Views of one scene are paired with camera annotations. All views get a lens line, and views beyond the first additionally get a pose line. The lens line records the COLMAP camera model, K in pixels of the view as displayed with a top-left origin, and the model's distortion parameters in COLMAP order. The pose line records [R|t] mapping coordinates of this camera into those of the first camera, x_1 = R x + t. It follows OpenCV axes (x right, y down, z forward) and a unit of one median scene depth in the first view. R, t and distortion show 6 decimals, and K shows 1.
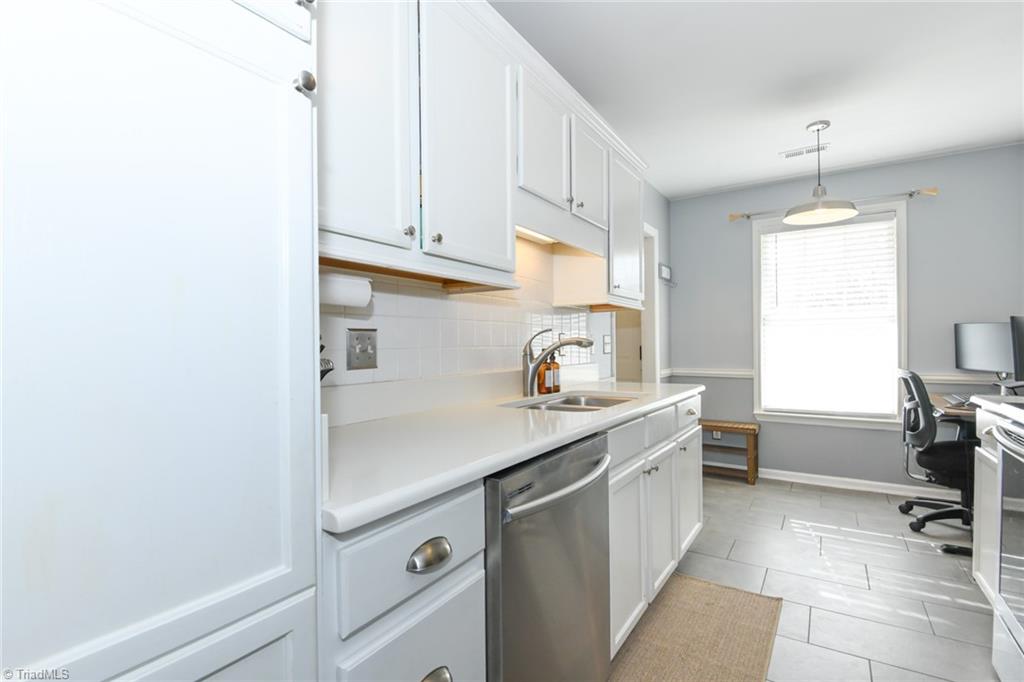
lens RADIAL K [[452.5, 0, 516.5], [0, 452.5, 342.0], [0, 0, 1]] dist [0.021433, -0.013647]
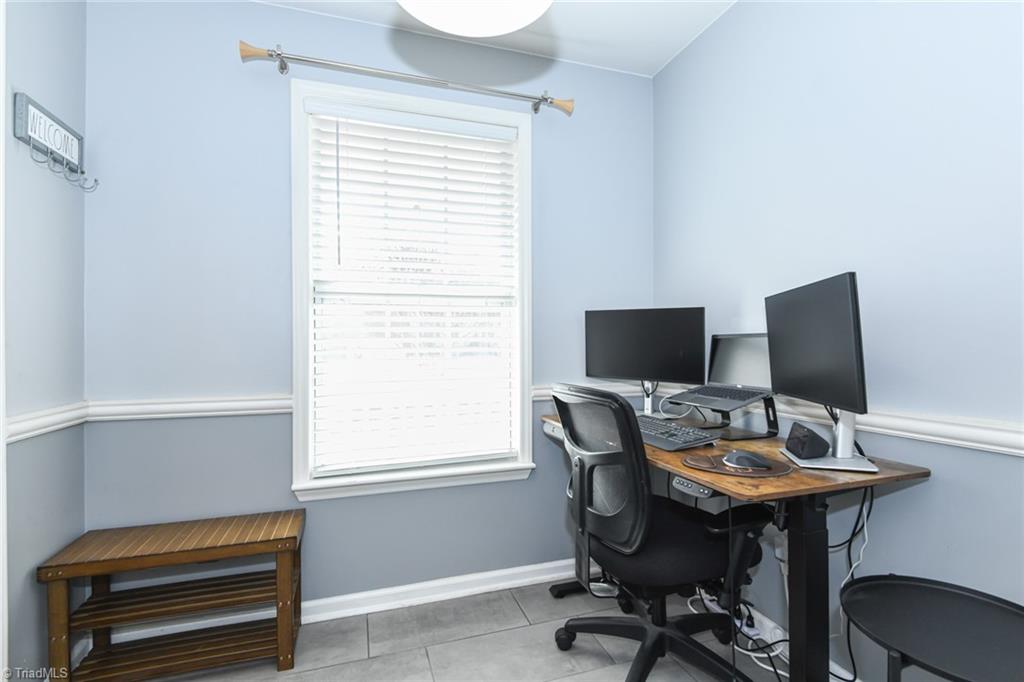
lens RADIAL K [[452.5, 0, 516.5], [0, 452.5, 342.0], [0, 0, 1]] dist [0.021433, -0.013647]
pose [[0.586296, 0.004350, 0.810085, 0.281857], [-0.007044, 0.999975, -0.000272, 0.005931], [-0.810066, -0.005546, 0.586312, 0.549551]]
